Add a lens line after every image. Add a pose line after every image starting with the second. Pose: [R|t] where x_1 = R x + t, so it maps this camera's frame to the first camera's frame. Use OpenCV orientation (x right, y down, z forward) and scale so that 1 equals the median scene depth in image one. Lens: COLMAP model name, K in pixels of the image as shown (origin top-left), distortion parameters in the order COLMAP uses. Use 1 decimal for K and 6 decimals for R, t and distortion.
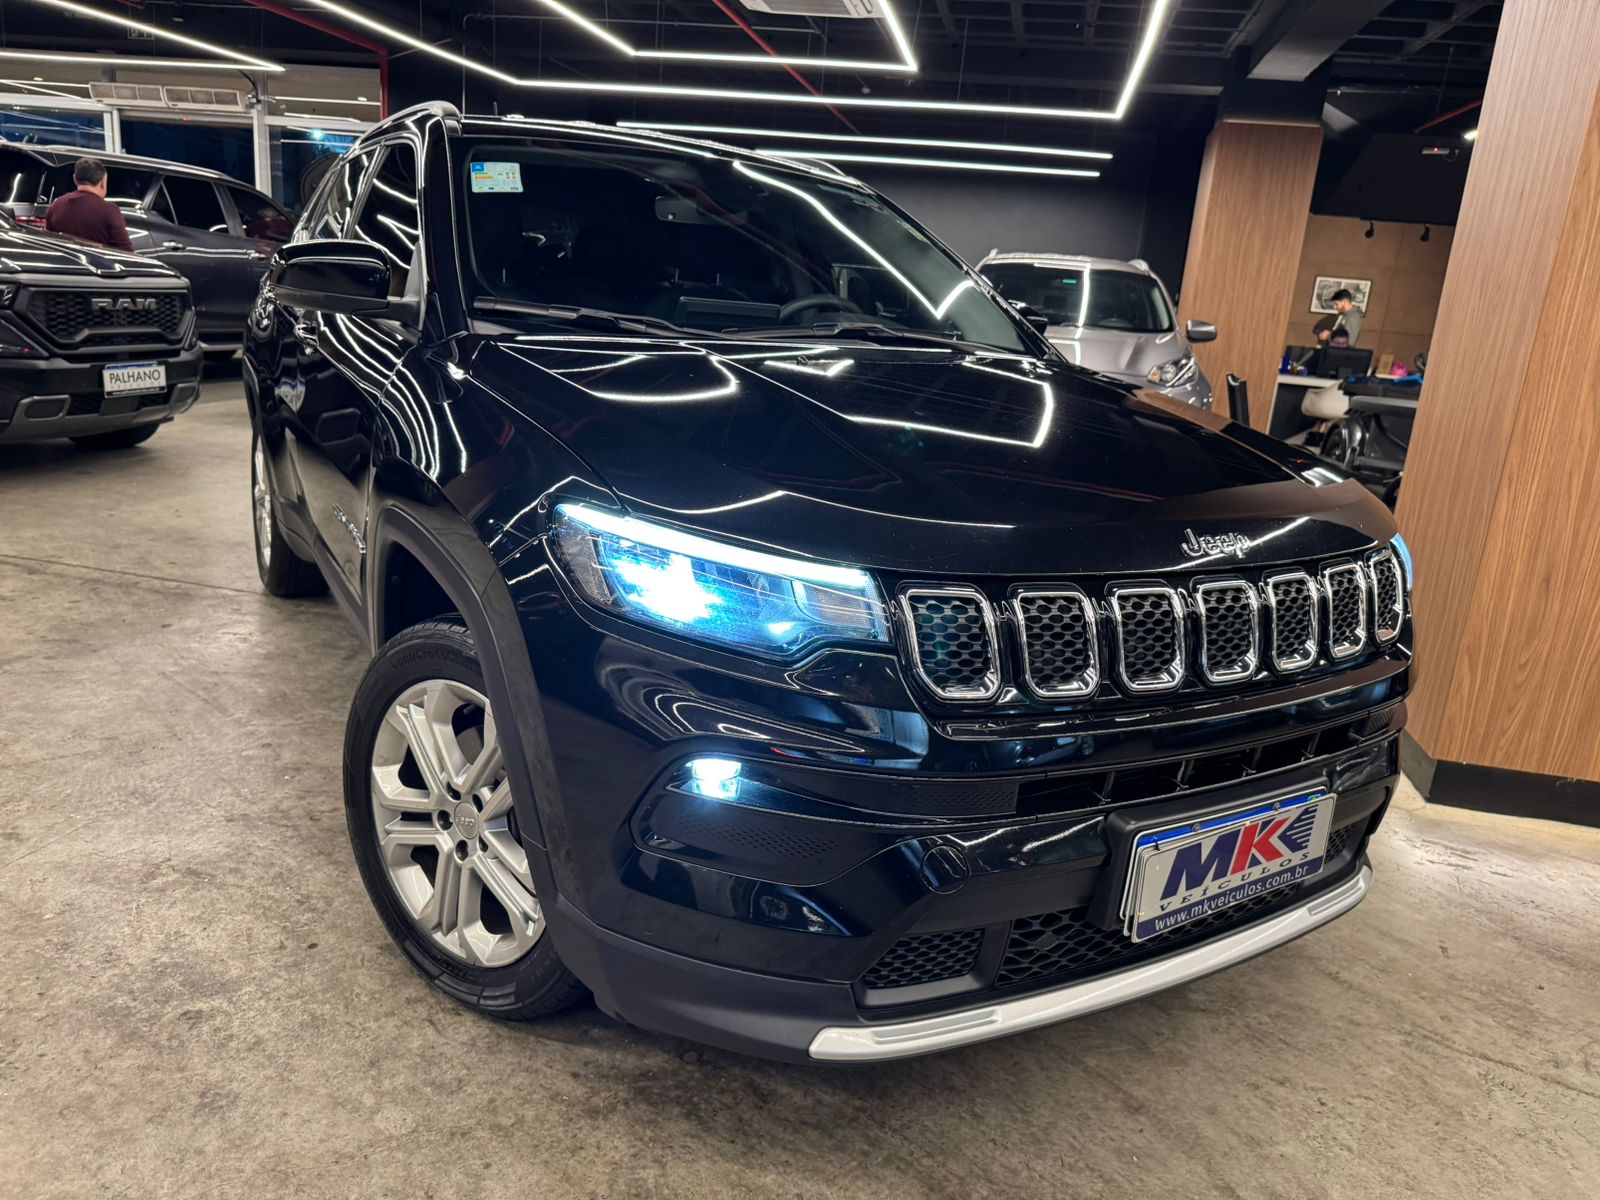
lens RADIAL K [[1128.7, 0, 800.0], [0, 1128.7, 600.0], [0, 0, 1]] dist [0.008104, -0.001194]
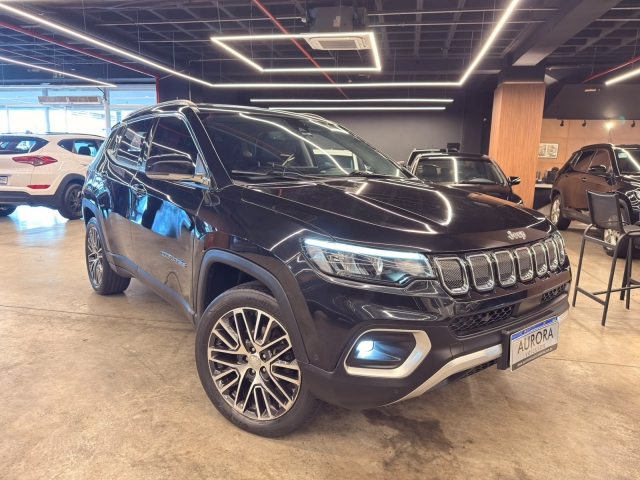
lens RADIAL K [[451.3, 0, 319.9], [0, 451.3, 245.5], [0, 0, 1]] dist [0.002860, -0.000081]
pose [[0.998133, -0.061008, 0.002825, -0.159434], [0.061035, 0.994797, -0.081565, -0.073613], [0.002166, 0.081585, 0.996664, 0.208715]]
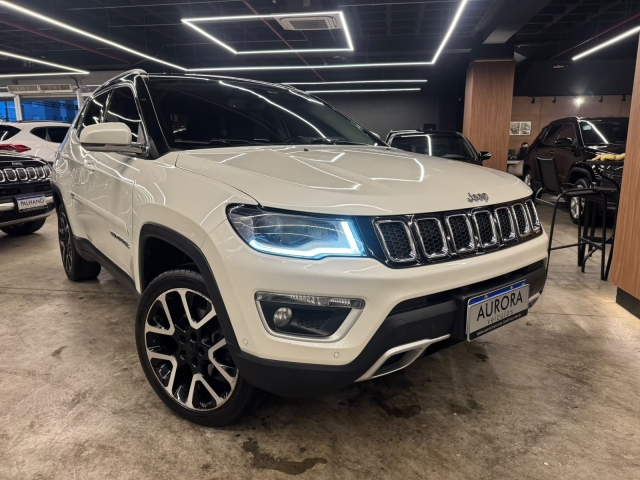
lens RADIAL K [[451.5, 0, 320.0], [0, 451.5, 240.0], [0, 0, 1]] dist [0.008104, -0.001194]
pose [[0.994847, -0.094634, 0.036395, -0.131281], [0.096763, 0.993374, -0.062008, -0.019156], [-0.030285, 0.065210, 0.997412, 0.161142]]
